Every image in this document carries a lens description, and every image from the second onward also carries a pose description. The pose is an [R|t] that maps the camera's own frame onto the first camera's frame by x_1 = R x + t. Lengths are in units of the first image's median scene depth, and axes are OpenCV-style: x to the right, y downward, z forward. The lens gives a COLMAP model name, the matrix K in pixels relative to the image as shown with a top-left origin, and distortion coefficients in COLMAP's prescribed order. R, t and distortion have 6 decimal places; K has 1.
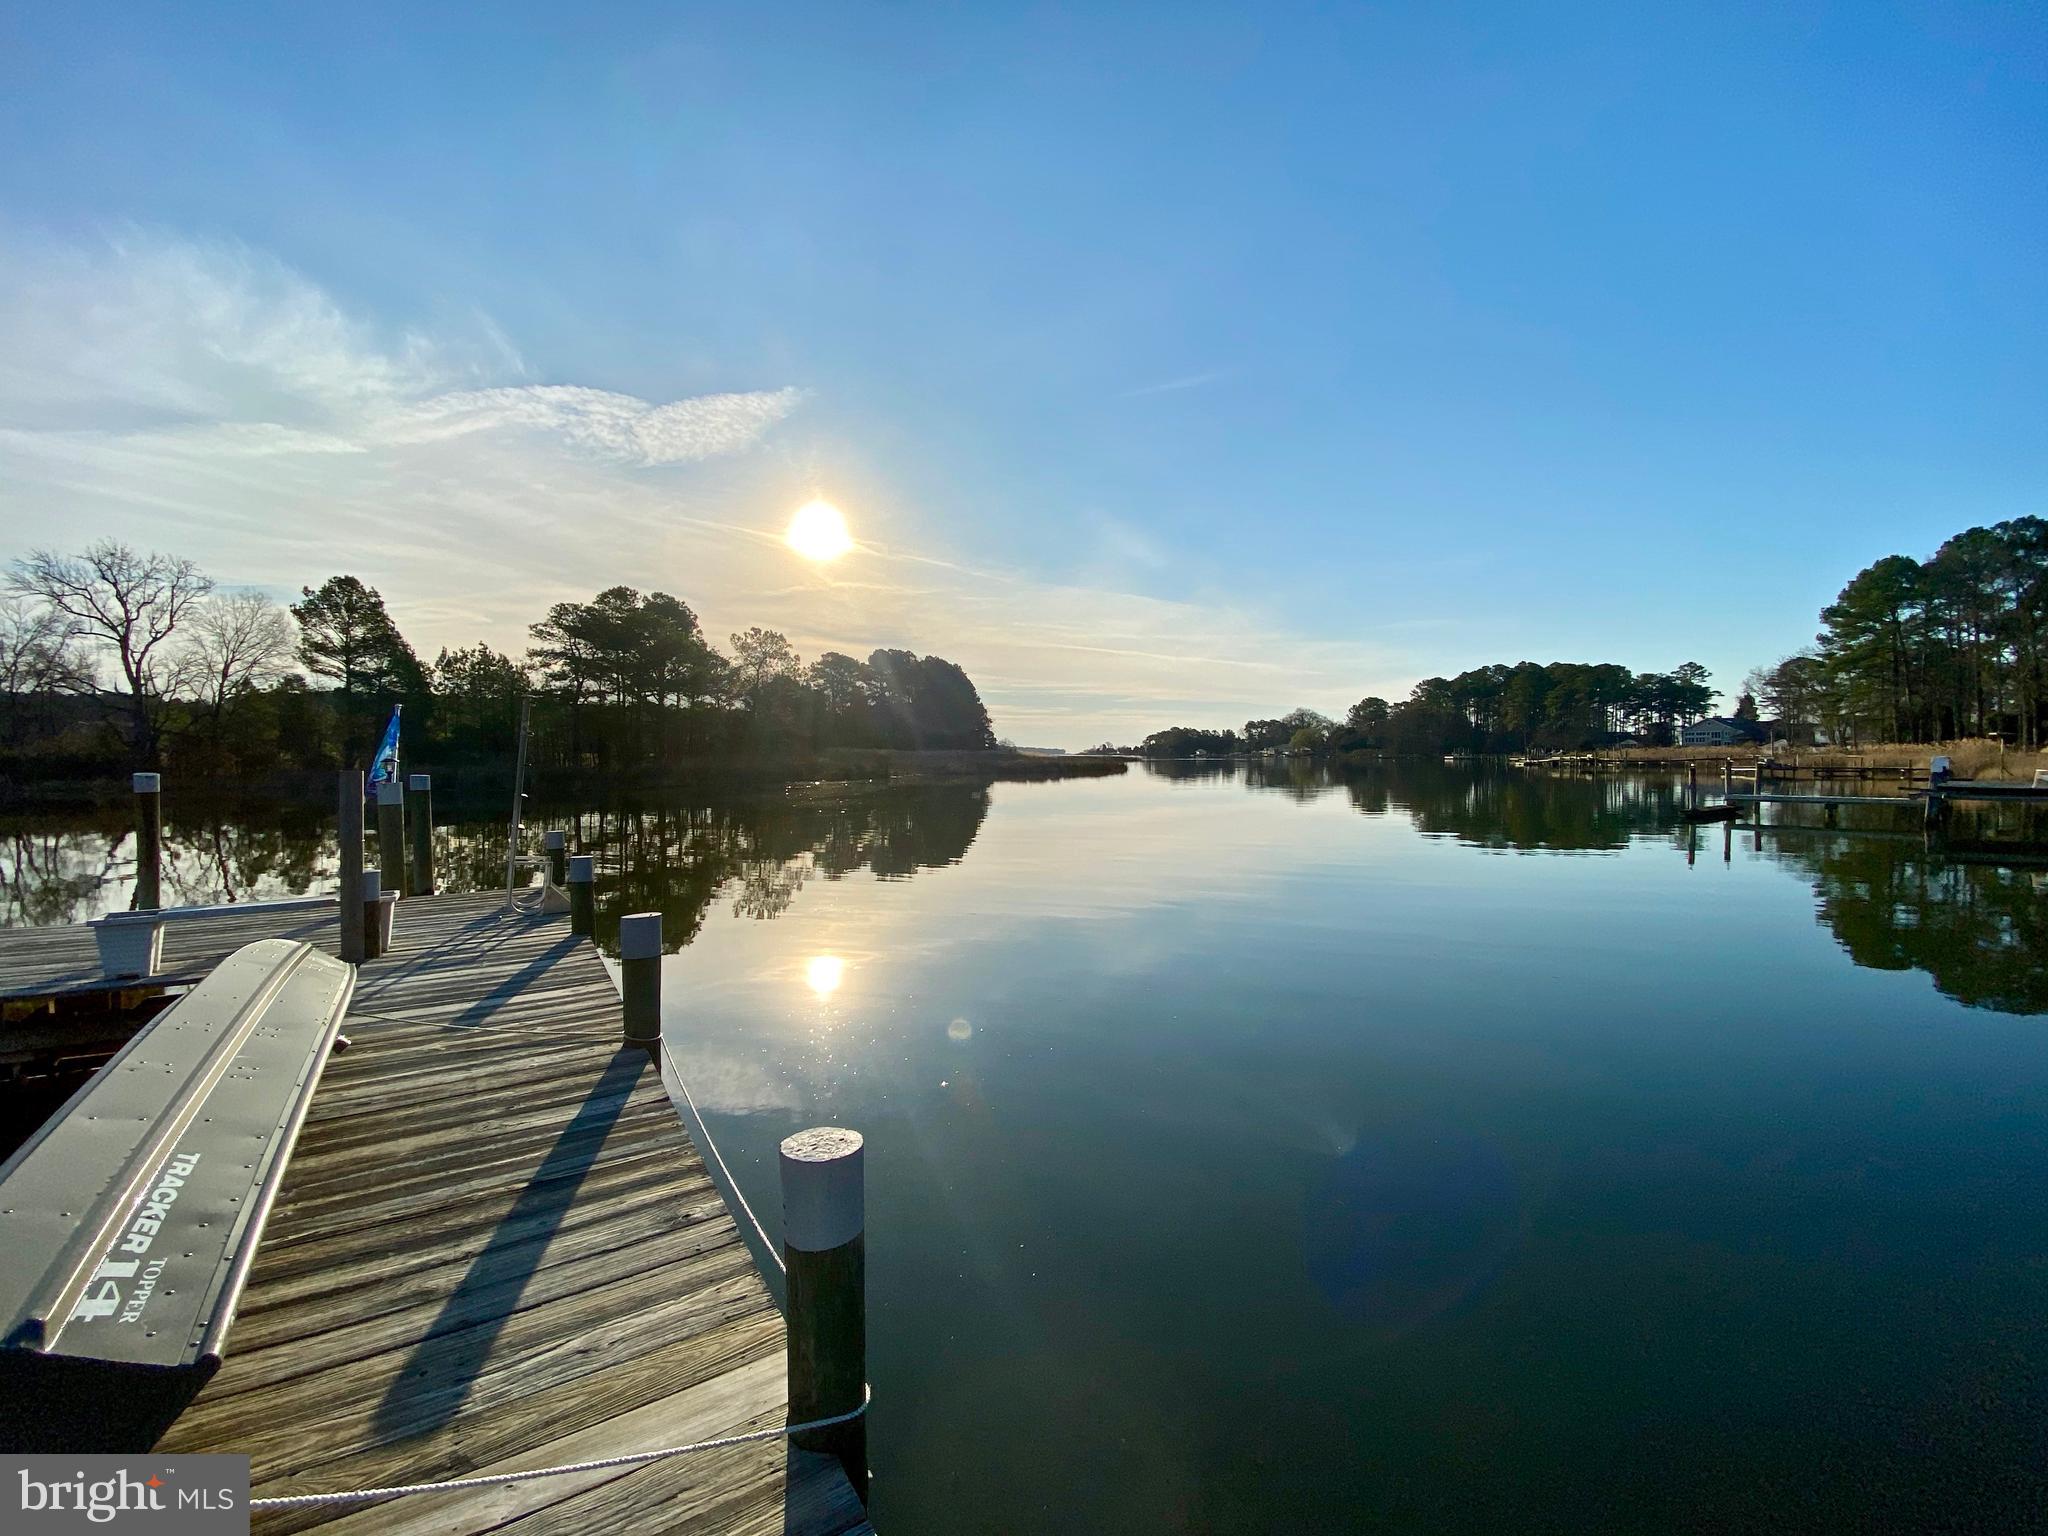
lens RADIAL K [[808.4, 0, 1024.0], [0, 808.4, 768.0], [0, 0, 1]] dist [0.000783, -0.010781]
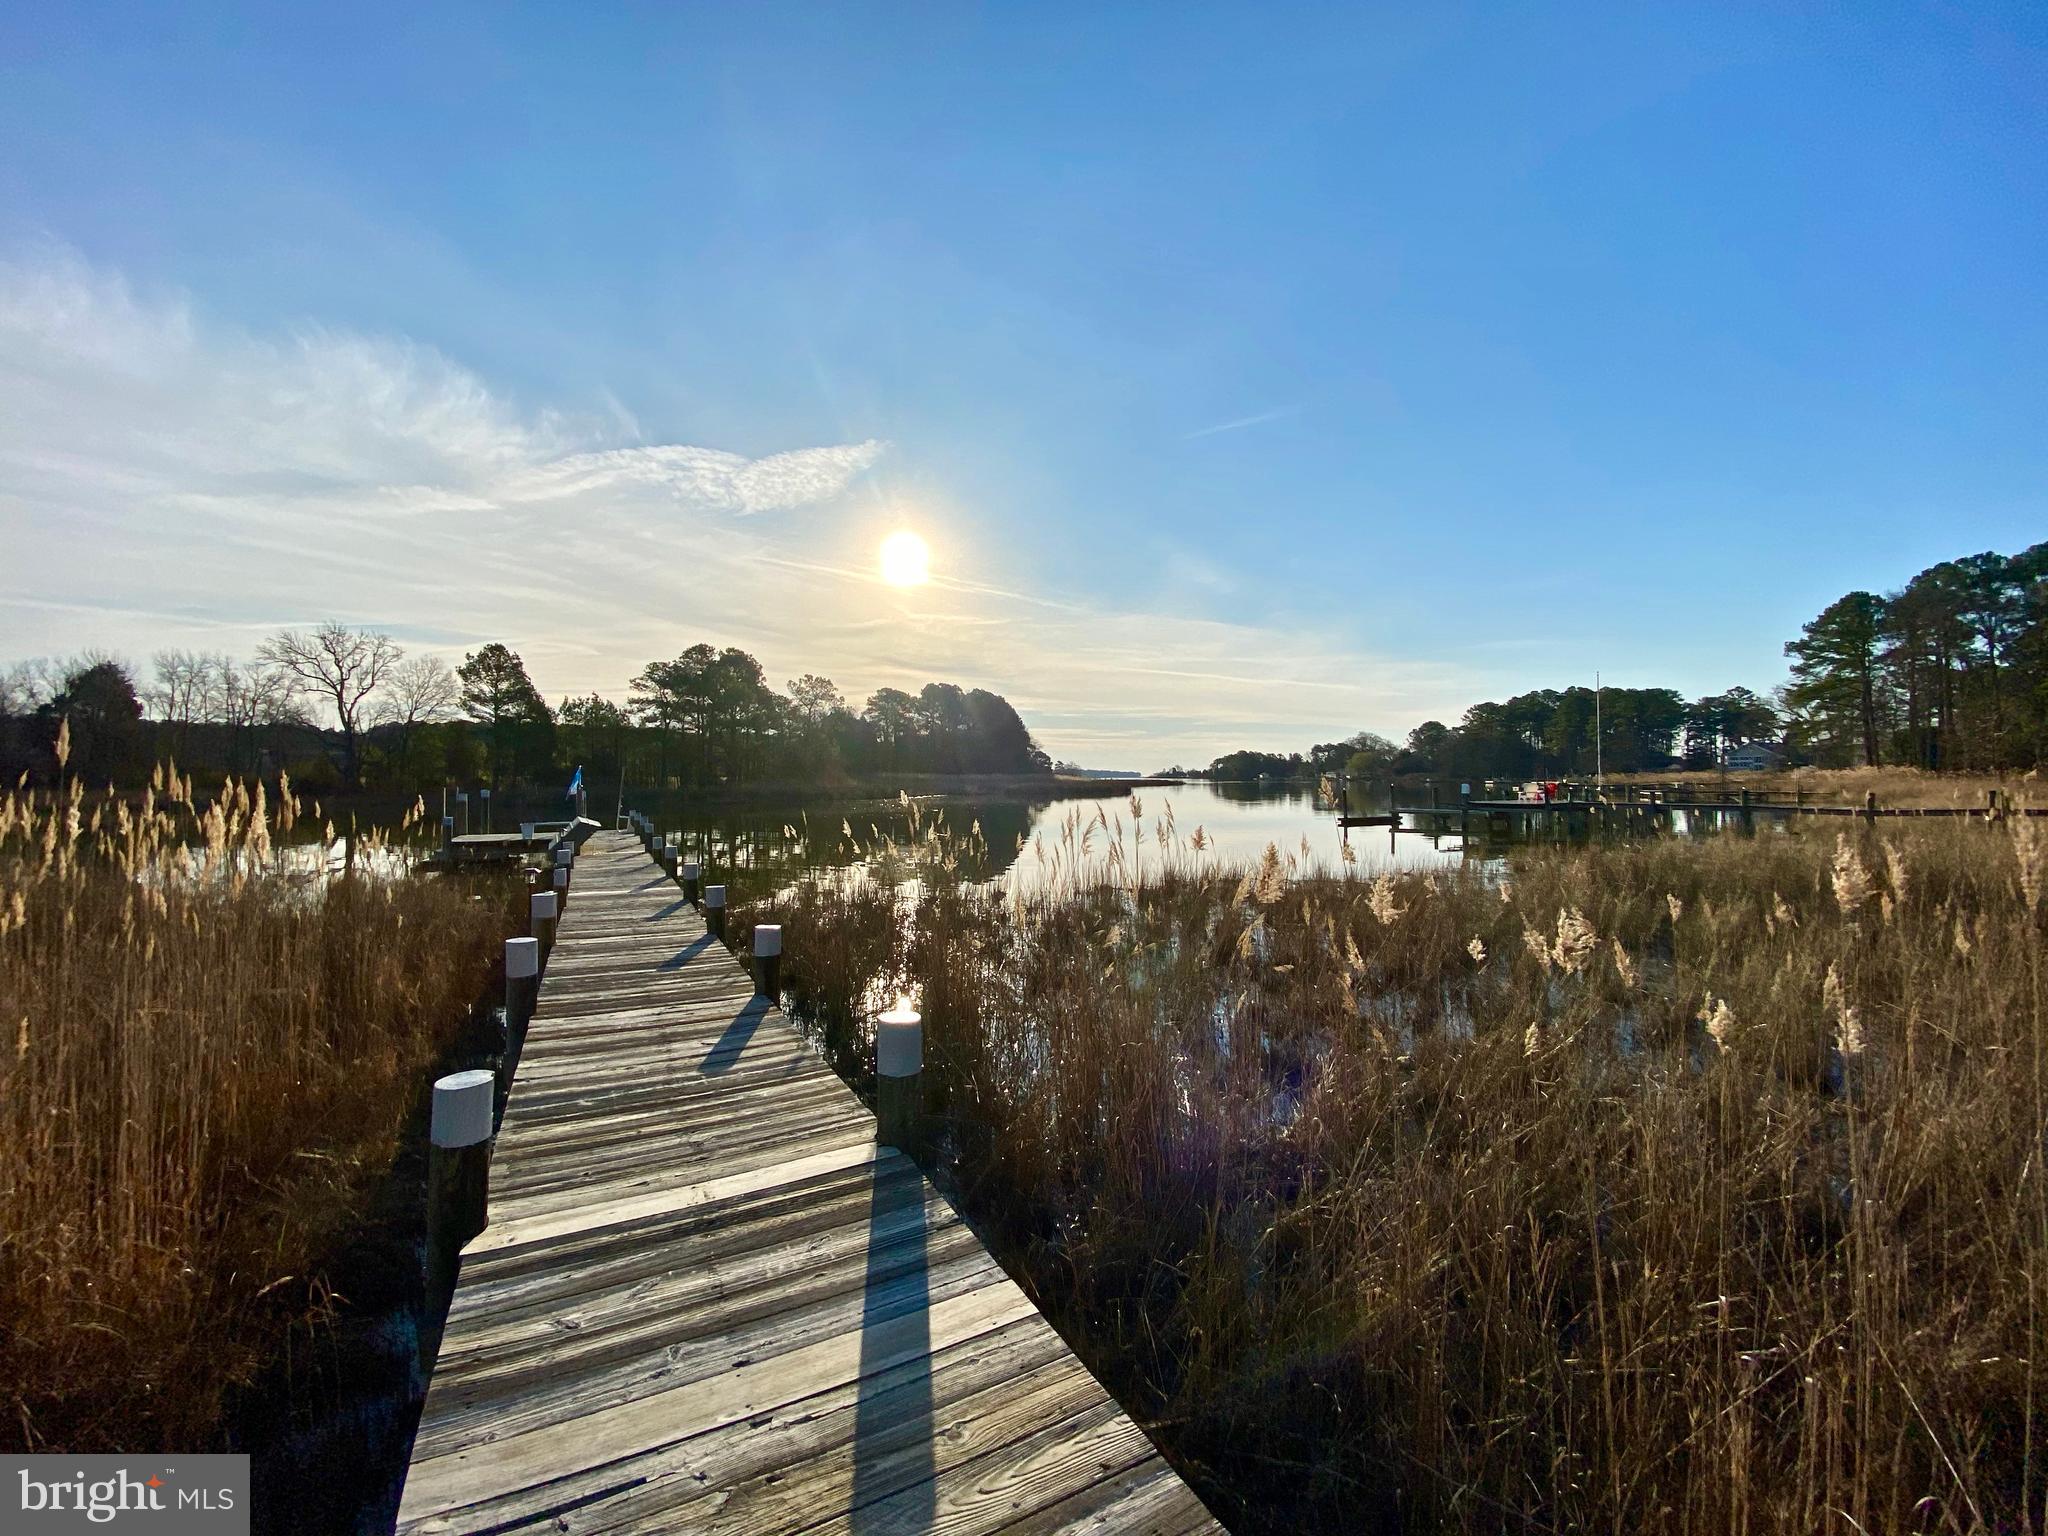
lens RADIAL K [[830.1, 0, 1069.1], [0, 830.1, 767.3], [0, 0, 1]] dist [-0.024972, -0.000228]
pose [[0.997441, -0.001803, -0.071469, 0.114064], [-0.000239, 0.999592, -0.028553, 0.000732], [0.071492, 0.028497, 0.997034, -0.161412]]
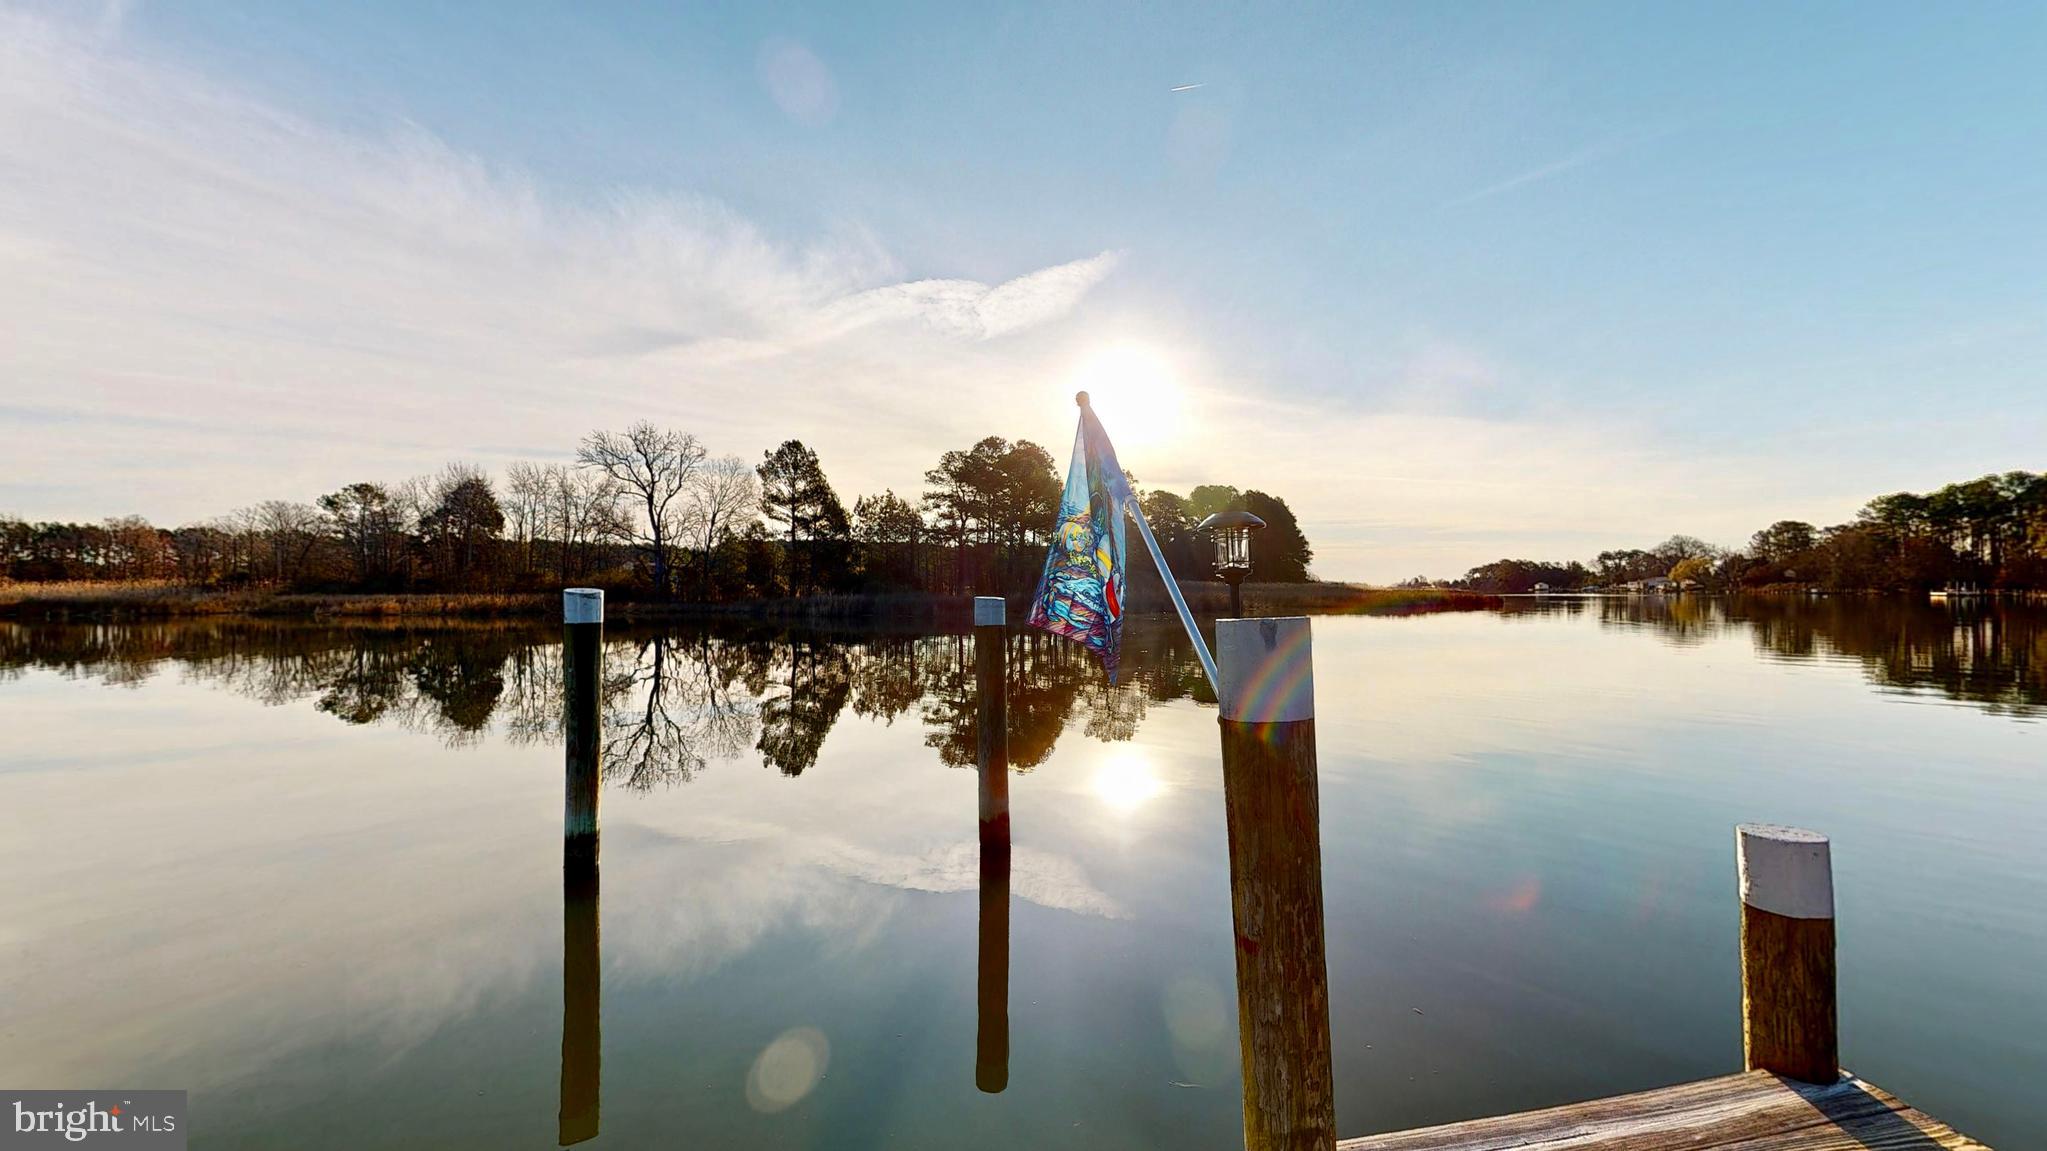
lens RADIAL K [[746.6, 0, 1024.8], [0, 746.6, 583.8], [0, 0, 1]] dist [-0.000372, 0.000161]
pose [[0.935652, 0.002706, -0.352913, -0.066204], [-0.010295, 0.999754, -0.019630, -0.000037], [0.352773, 0.022000, 0.935450, 0.037437]]
